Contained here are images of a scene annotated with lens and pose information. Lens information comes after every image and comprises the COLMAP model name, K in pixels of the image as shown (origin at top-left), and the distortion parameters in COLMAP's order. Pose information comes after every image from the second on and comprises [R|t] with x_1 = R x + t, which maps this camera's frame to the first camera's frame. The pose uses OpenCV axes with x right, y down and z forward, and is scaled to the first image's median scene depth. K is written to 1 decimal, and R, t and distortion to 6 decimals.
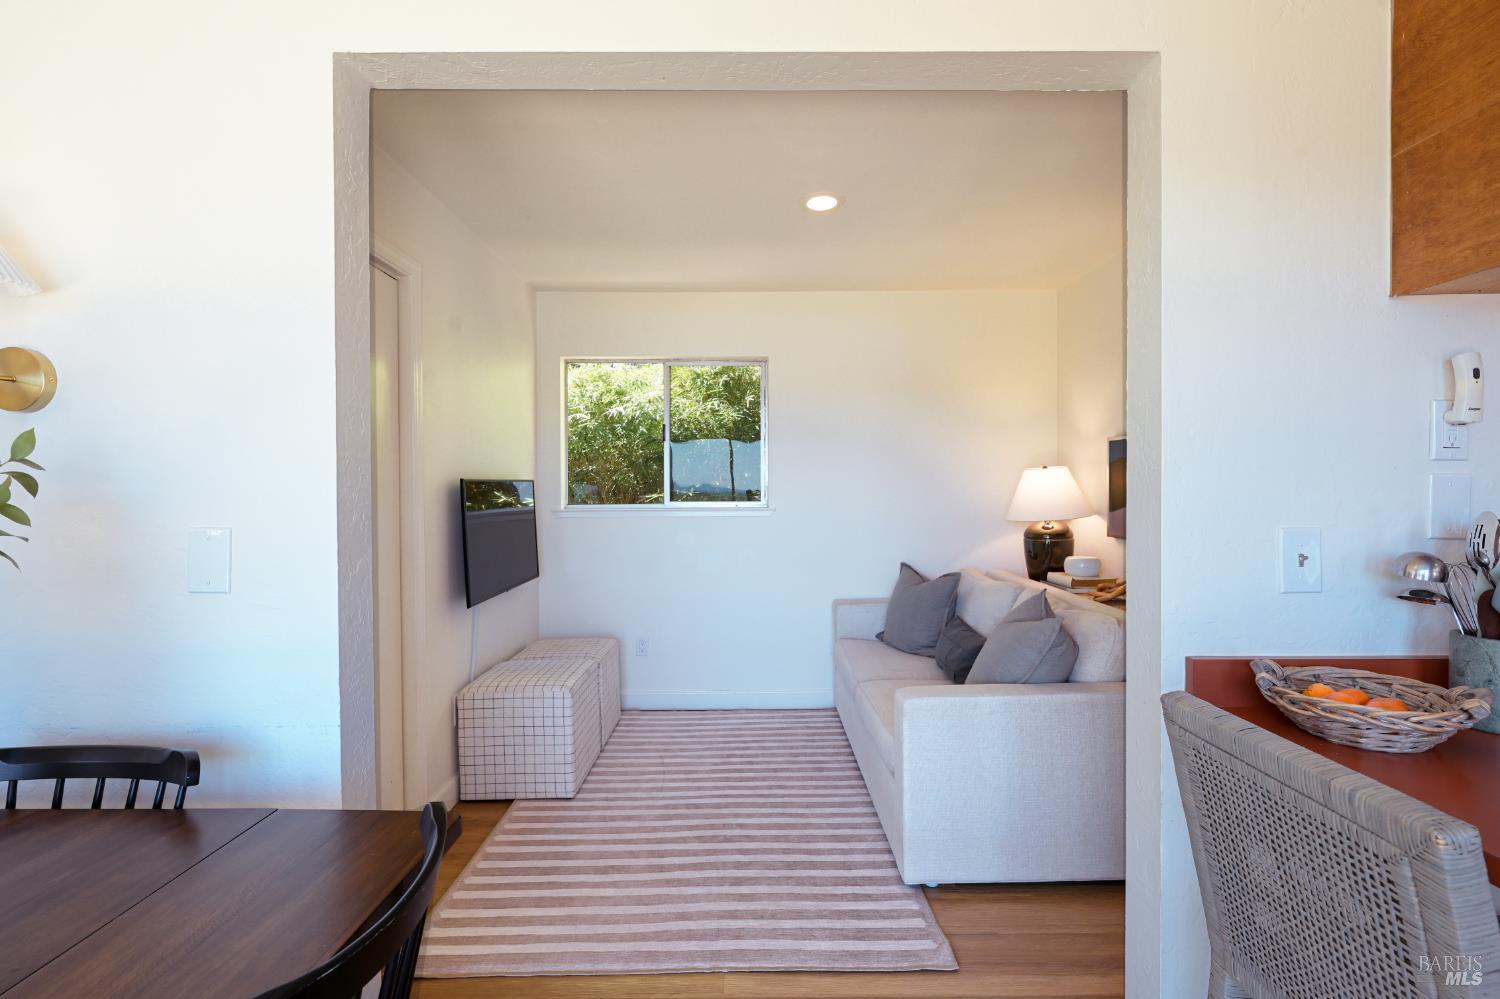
lens RADIAL K [[678.0, 0, 749.6], [0, 678.0, 500.3], [0, 0, 1]] dist [-0.002131, -0.000519]
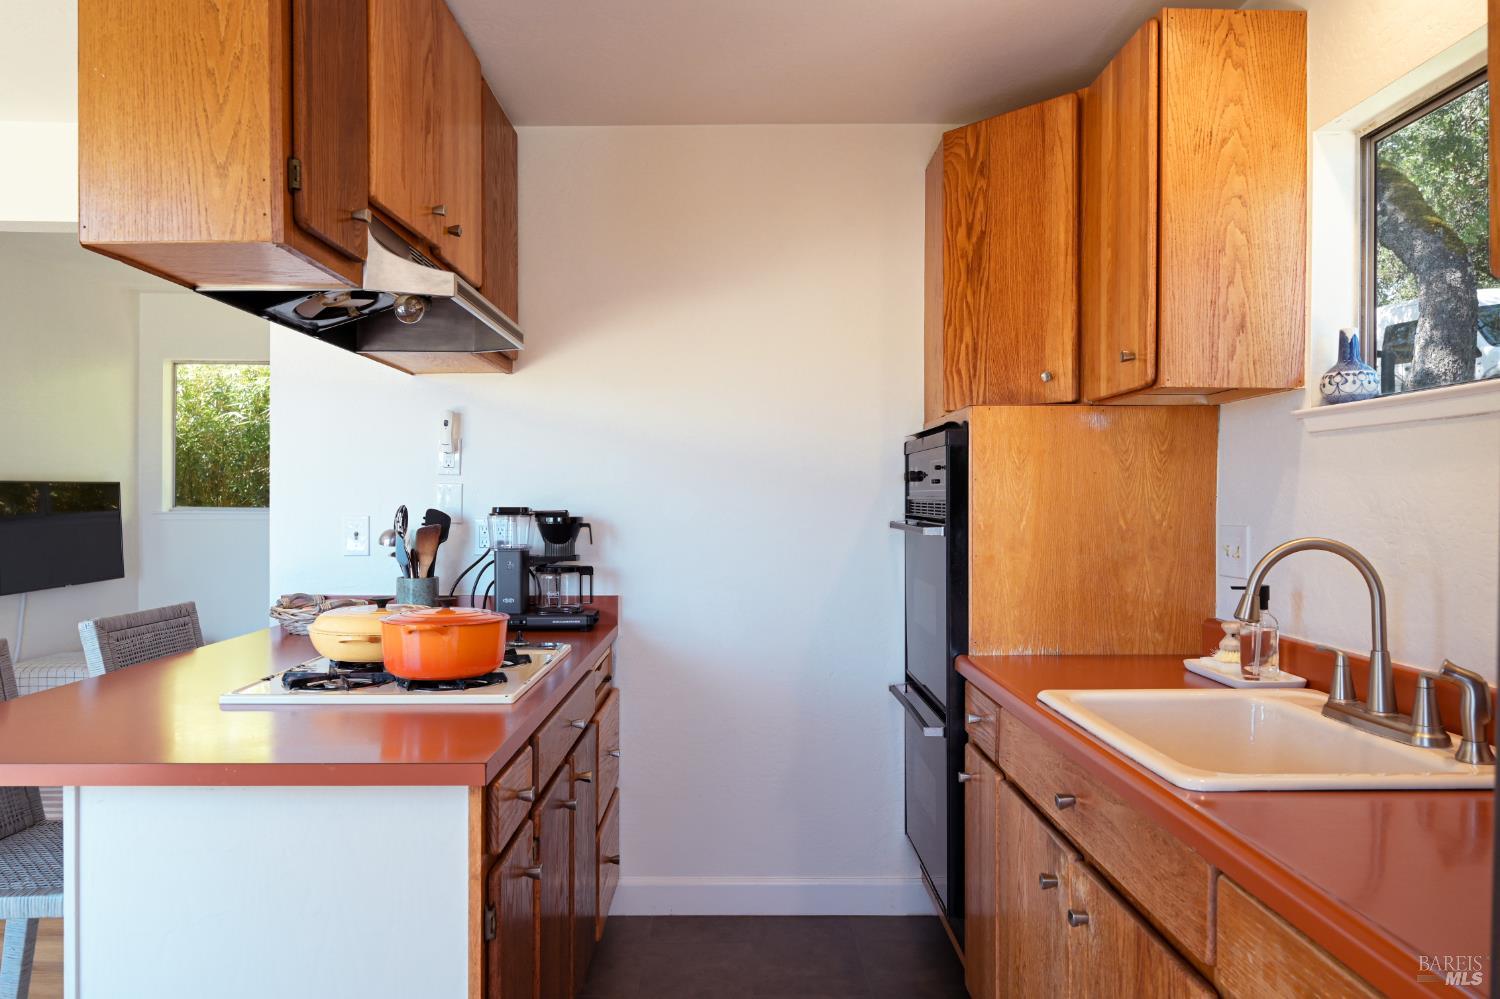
lens RADIAL K [[938.8, 0, 760.3], [0, 938.8, 495.8], [0, 0, 1]] dist [-0.001451, 0.002305]
pose [[0.999568, 0.007954, 0.028288, 0.785518], [-0.007485, 0.999833, -0.016645, 0.009799], [-0.028416, 0.016426, 0.999461, -0.588859]]
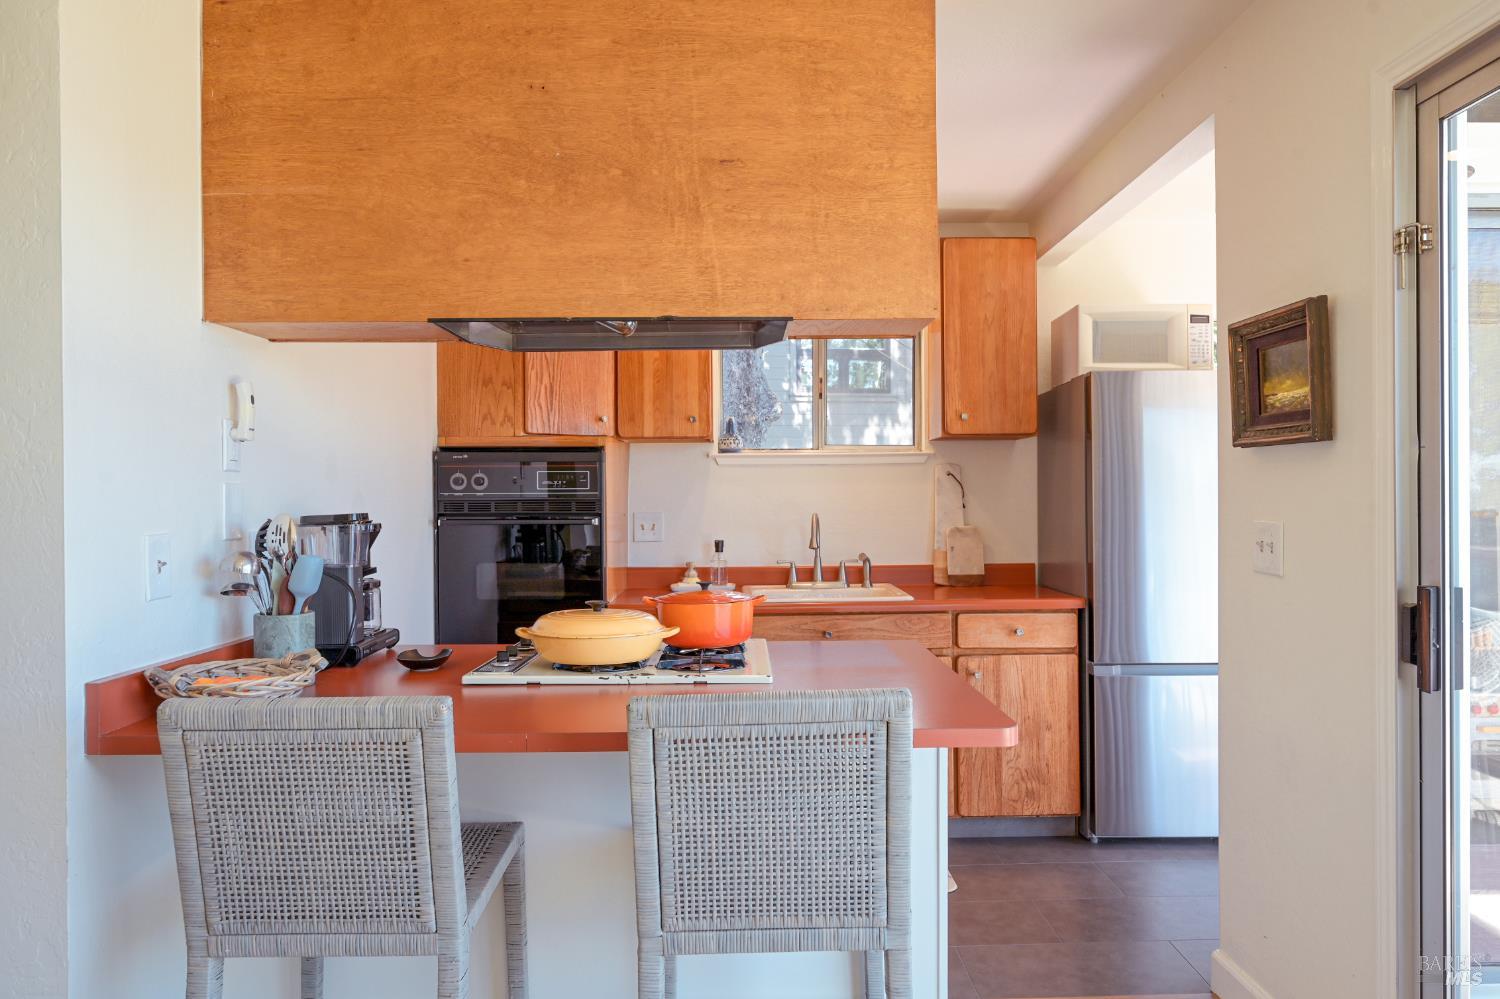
lens RADIAL K [[999.4, 0, 751.2], [0, 999.4, 498.9], [0, 0, 1]] dist [-0.004346, -0.000579]
pose [[-0.018924, 0.003418, 0.999815, -0.315639], [0.022584, 0.999740, -0.002990, 0.005795], [-0.999566, 0.022523, -0.018996, 0.067892]]
